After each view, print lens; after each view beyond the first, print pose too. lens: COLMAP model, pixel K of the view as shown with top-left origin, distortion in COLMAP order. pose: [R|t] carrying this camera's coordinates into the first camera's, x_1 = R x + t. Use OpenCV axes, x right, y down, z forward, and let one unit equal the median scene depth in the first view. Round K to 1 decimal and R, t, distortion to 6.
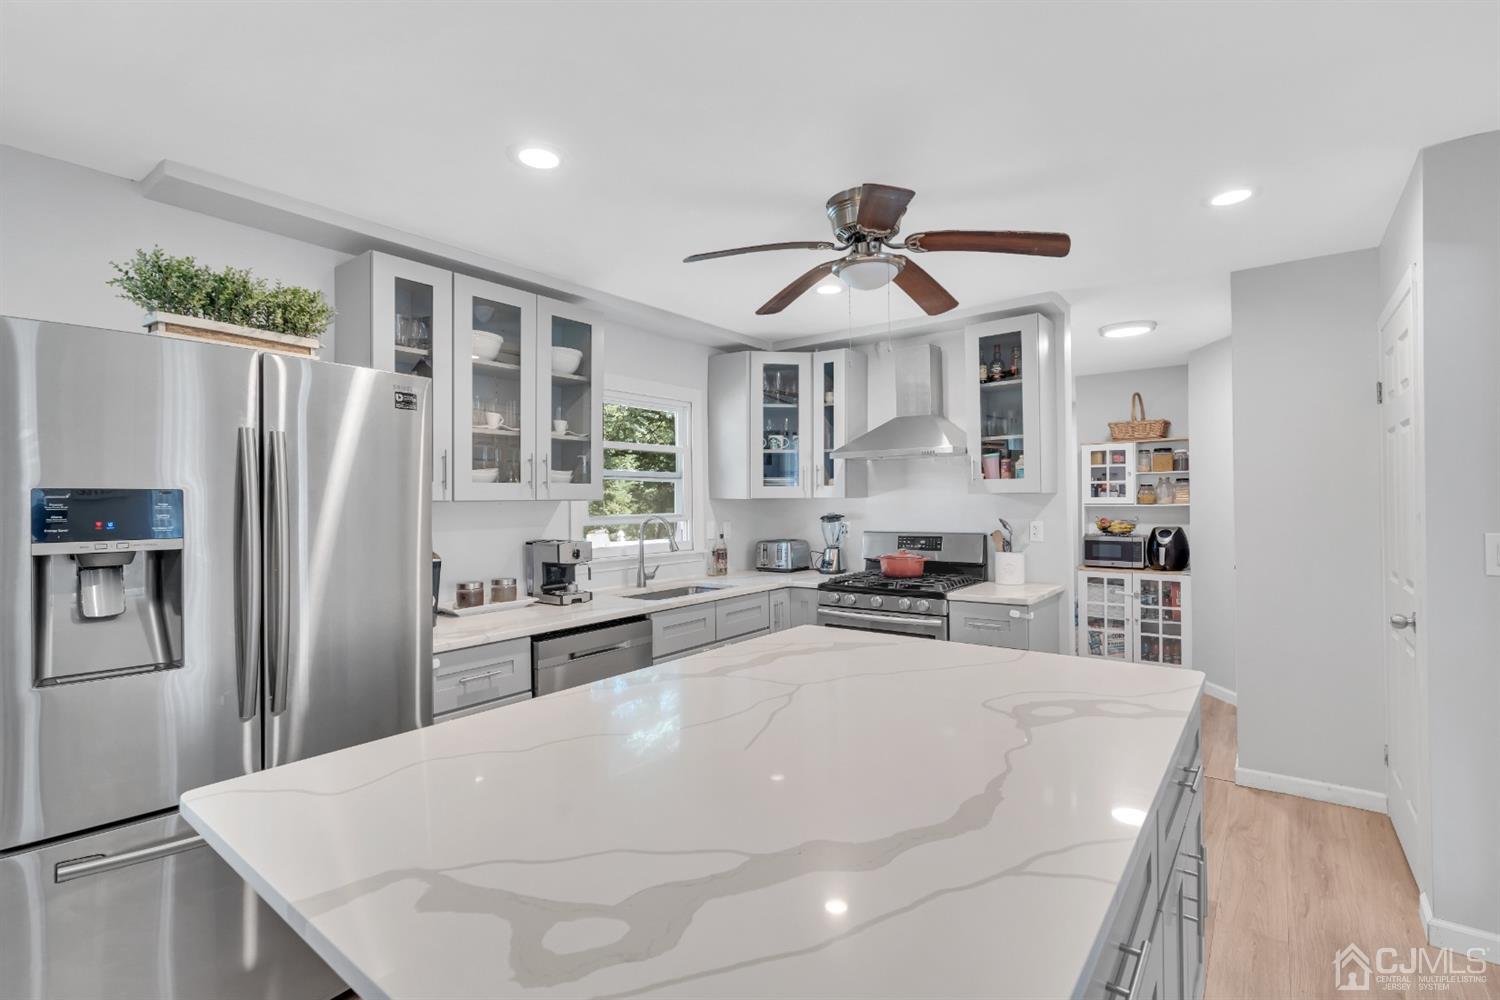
lens RADIAL K [[678.2, 0, 758.0], [0, 678.2, 501.9], [0, 0, 1]] dist [-0.010795, 0.006010]
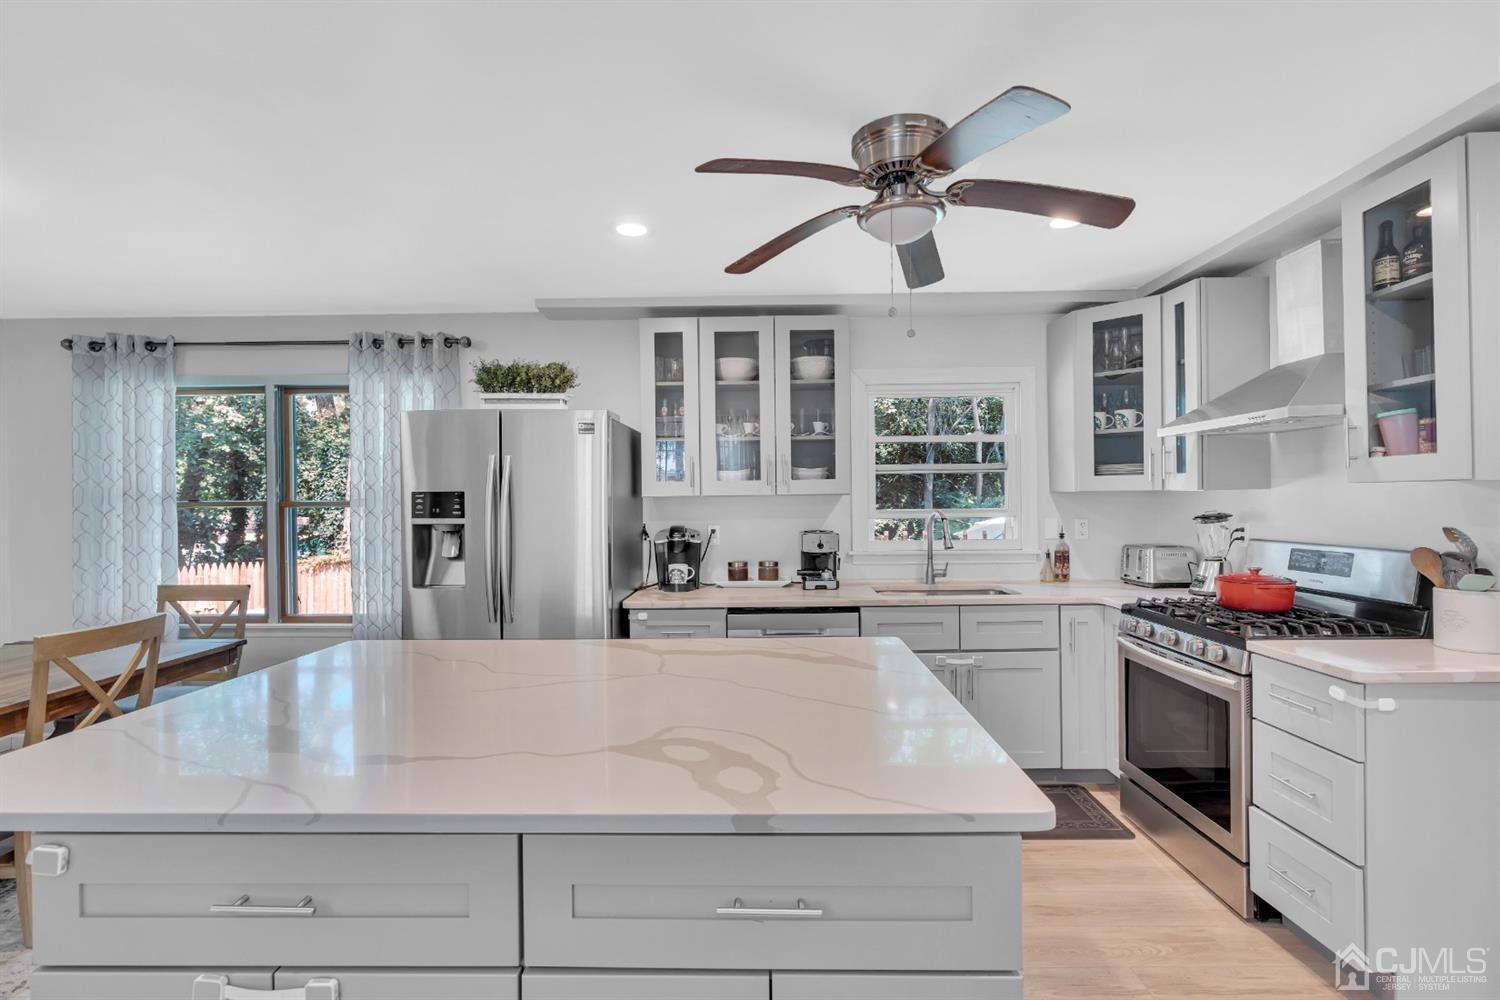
lens RADIAL K [[678.2, 0, 758.0], [0, 678.2, 501.9], [0, 0, 1]] dist [-0.010795, 0.006010]
pose [[0.596877, 0.007903, -0.802294, 0.420195], [0.003095, 0.999921, 0.012153, -0.003648], [0.802327, -0.009737, 0.596806, 0.208866]]
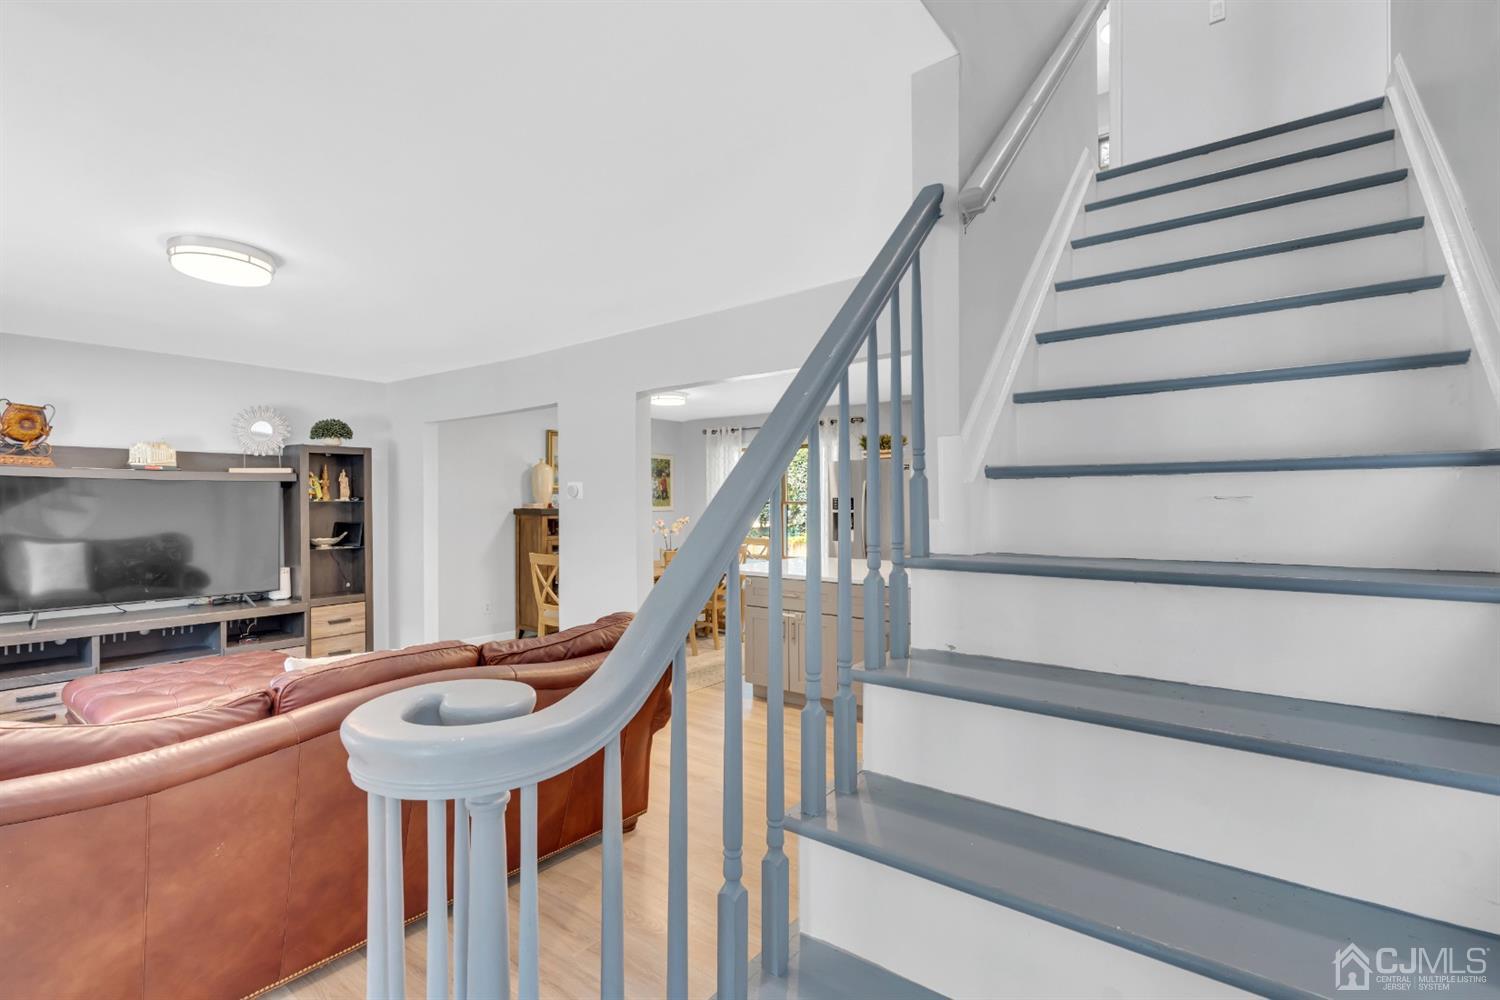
lens RADIAL K [[678.2, 0, 758.0], [0, 678.2, 501.9], [0, 0, 1]] dist [-0.010795, 0.006010]
pose [[0.007350, 0.015409, -0.999854, 1.225027], [0.007292, 0.999854, 0.015462, -0.023237], [0.999946, -0.007405, 0.007237, 0.155014]]
